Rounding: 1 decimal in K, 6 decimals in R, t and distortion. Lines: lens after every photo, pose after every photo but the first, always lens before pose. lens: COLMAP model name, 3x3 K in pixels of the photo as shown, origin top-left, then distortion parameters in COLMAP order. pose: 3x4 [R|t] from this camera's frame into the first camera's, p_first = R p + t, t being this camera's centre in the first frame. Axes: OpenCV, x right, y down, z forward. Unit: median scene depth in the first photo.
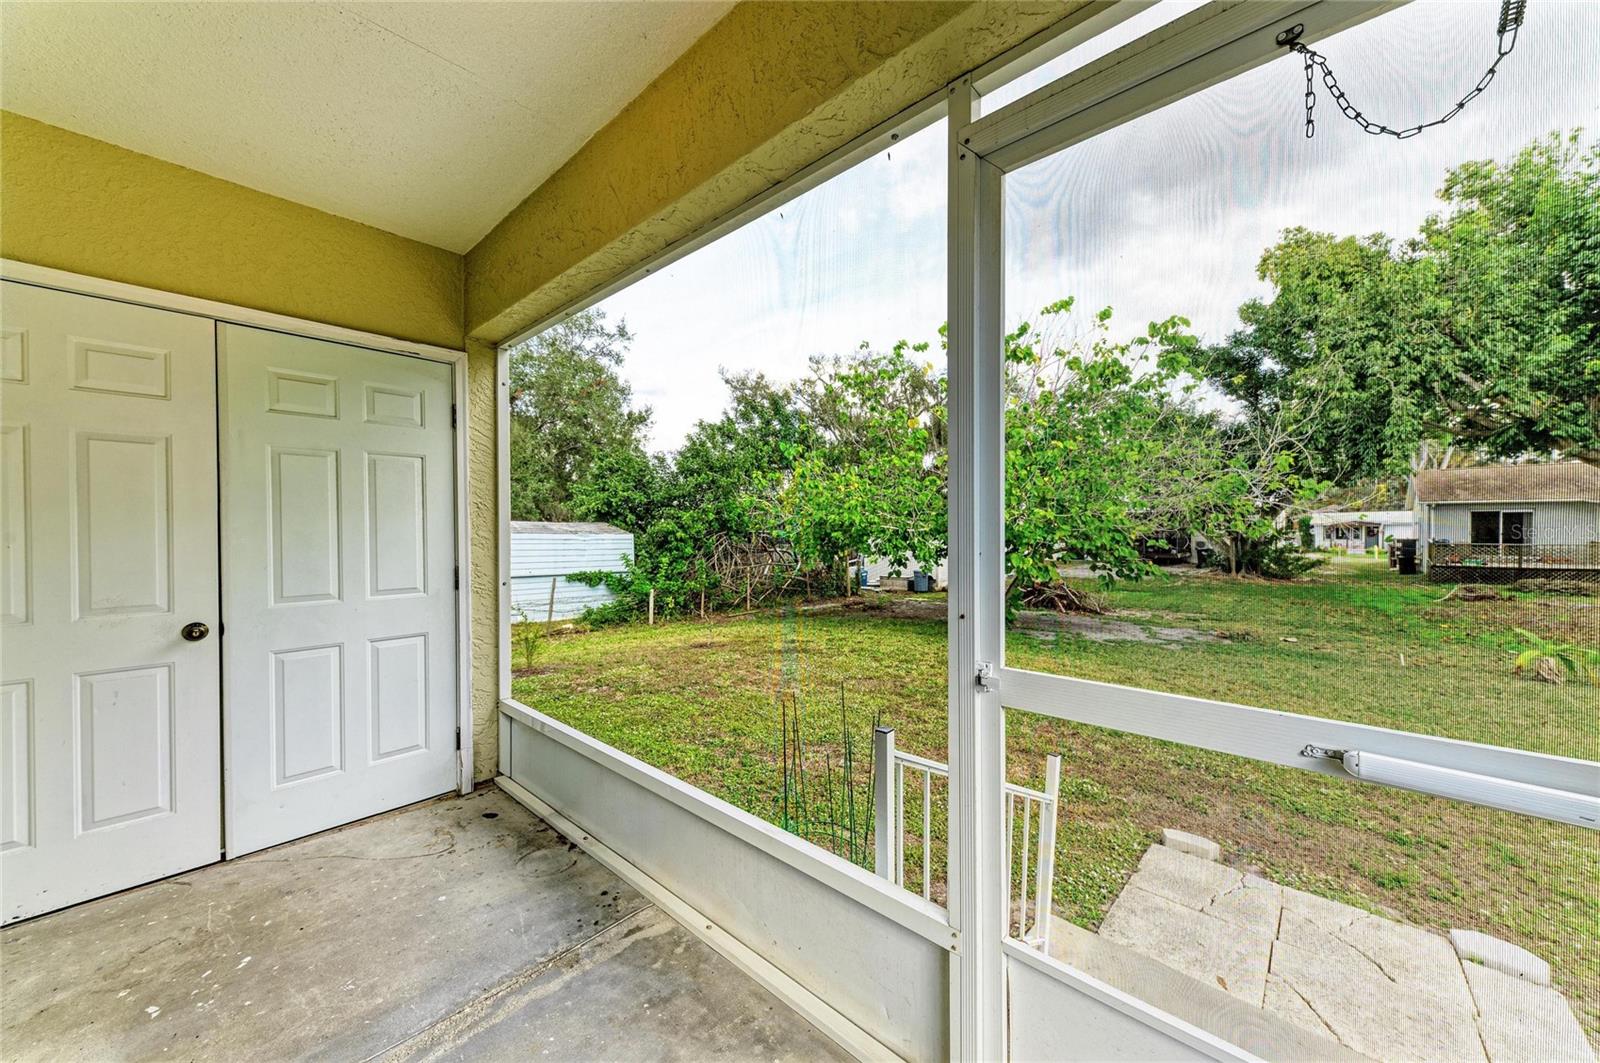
lens RADIAL K [[586.0, 0, 800.0], [0, 586.0, 531.5], [0, 0, 1]] dist [0.025470, -0.007772]
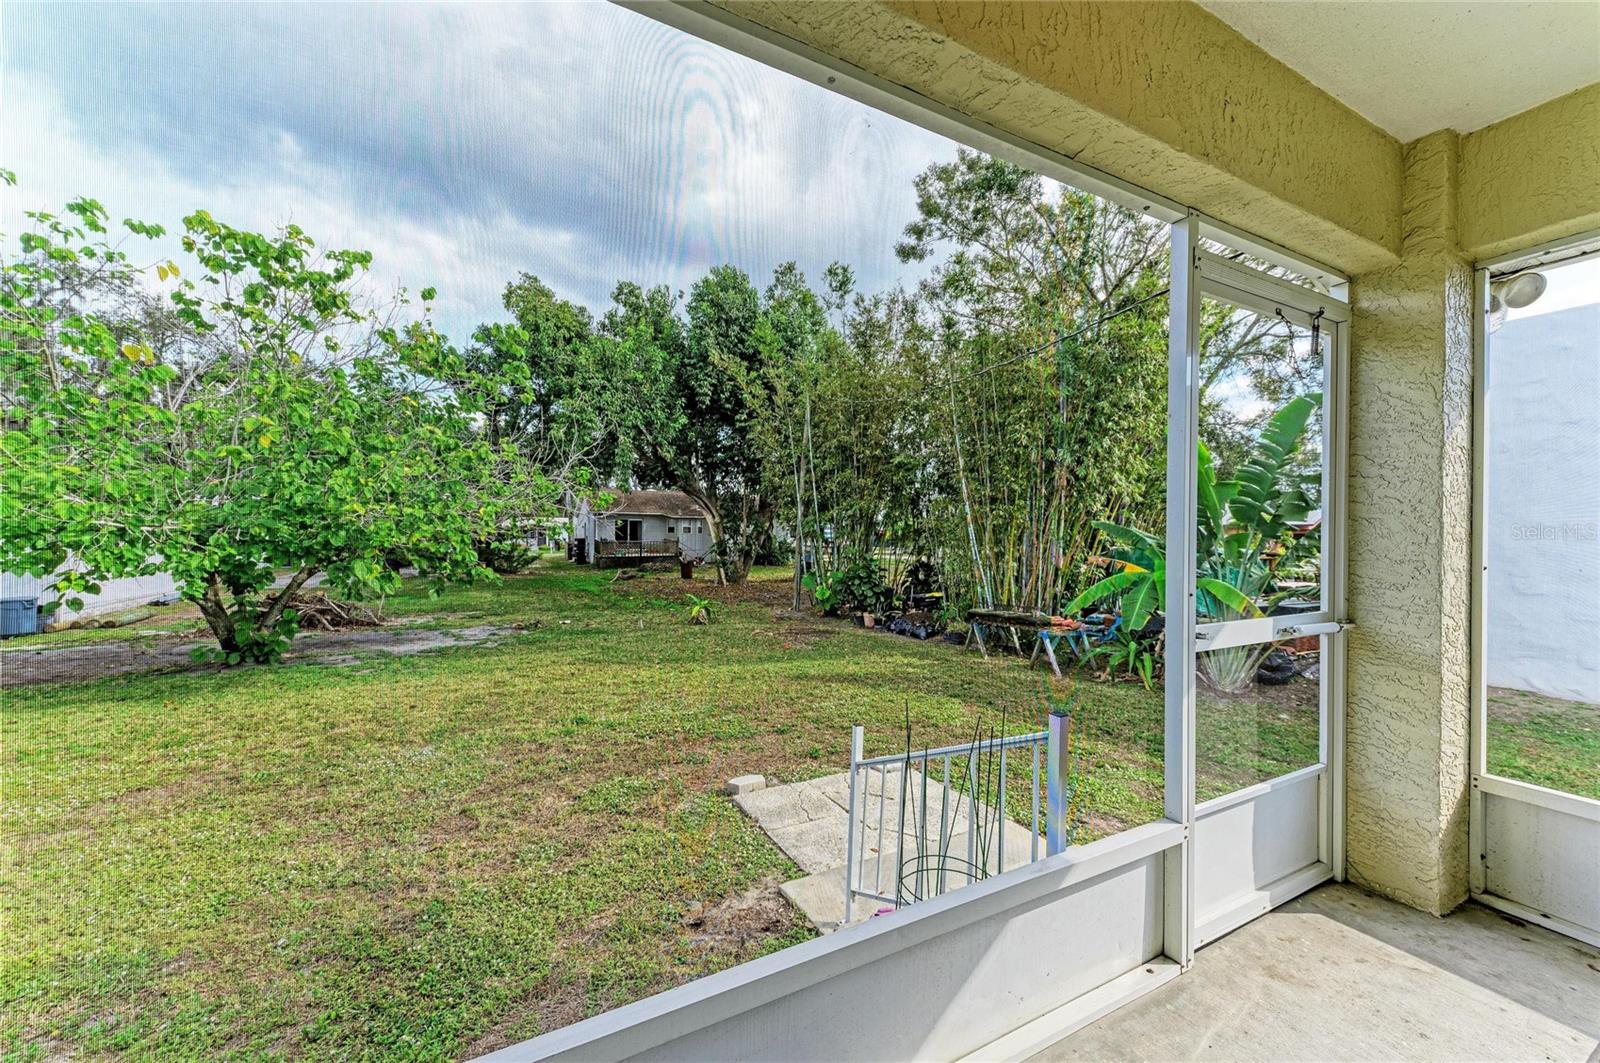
lens RADIAL K [[586.0, 0, 800.0], [0, 586.0, 531.5], [0, 0, 1]] dist [0.025470, -0.007772]
pose [[0.344896, 0.005895, 0.938622, -0.127289], [-0.005507, 0.999976, -0.004257, 0.000476], [-0.938625, -0.003701, 0.344920, 0.129496]]
